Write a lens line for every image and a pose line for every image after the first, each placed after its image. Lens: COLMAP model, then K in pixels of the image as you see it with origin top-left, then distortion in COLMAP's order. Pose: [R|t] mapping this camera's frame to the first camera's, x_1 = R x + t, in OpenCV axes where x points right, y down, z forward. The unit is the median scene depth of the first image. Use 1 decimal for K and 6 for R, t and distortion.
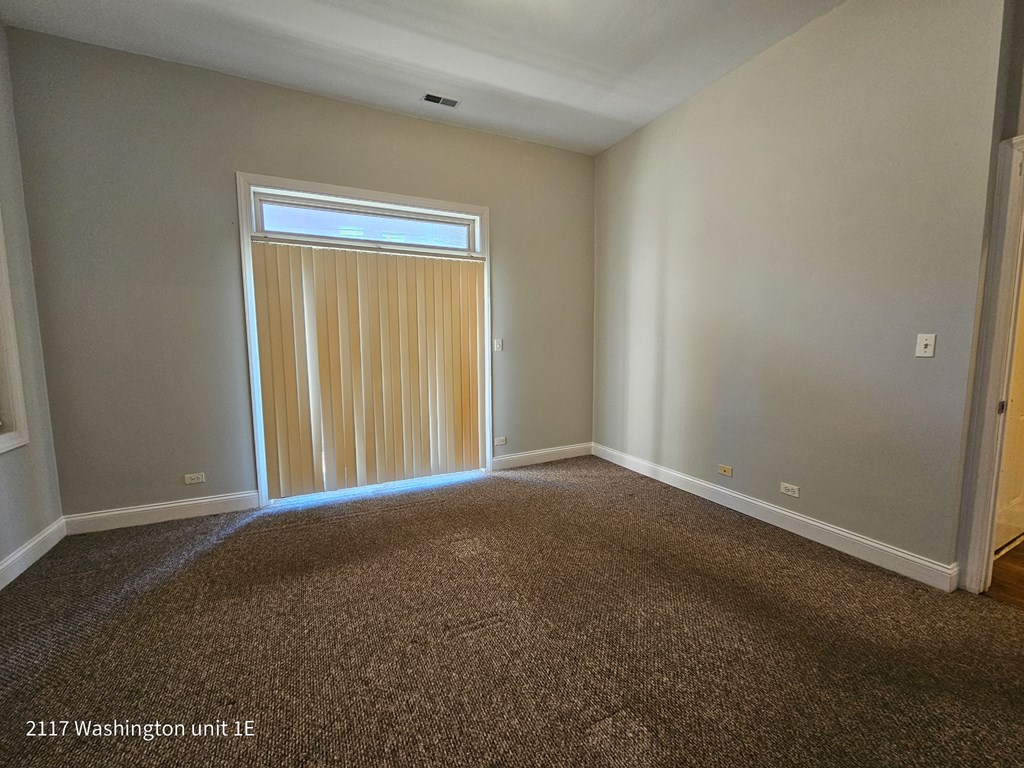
lens RADIAL K [[421.2, 0, 512.9], [0, 421.2, 384.0], [0, 0, 1]] dist [0.003331, 0.000730]
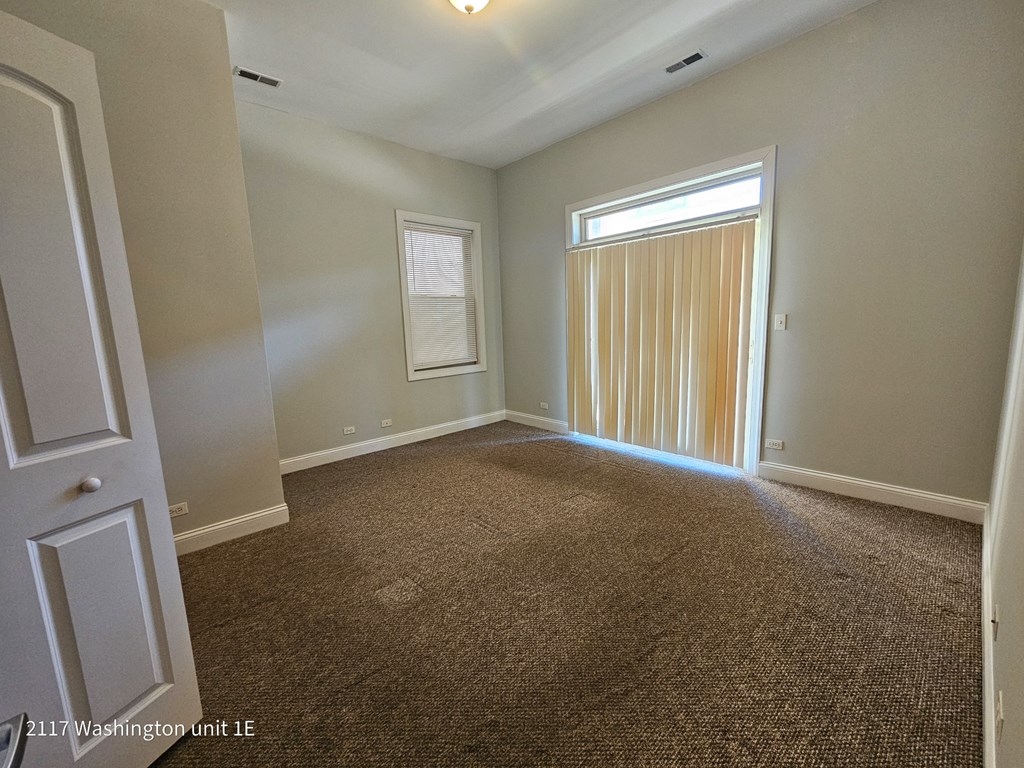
lens RADIAL K [[421.2, 0, 512.8], [0, 421.2, 384.0], [0, 0, 1]] dist [0.003331, 0.000730]
pose [[0.283585, 0.139120, -0.948802, 0.683228], [-0.065661, 0.989915, 0.125523, -0.052741], [0.956696, 0.026703, 0.289860, 0.362287]]
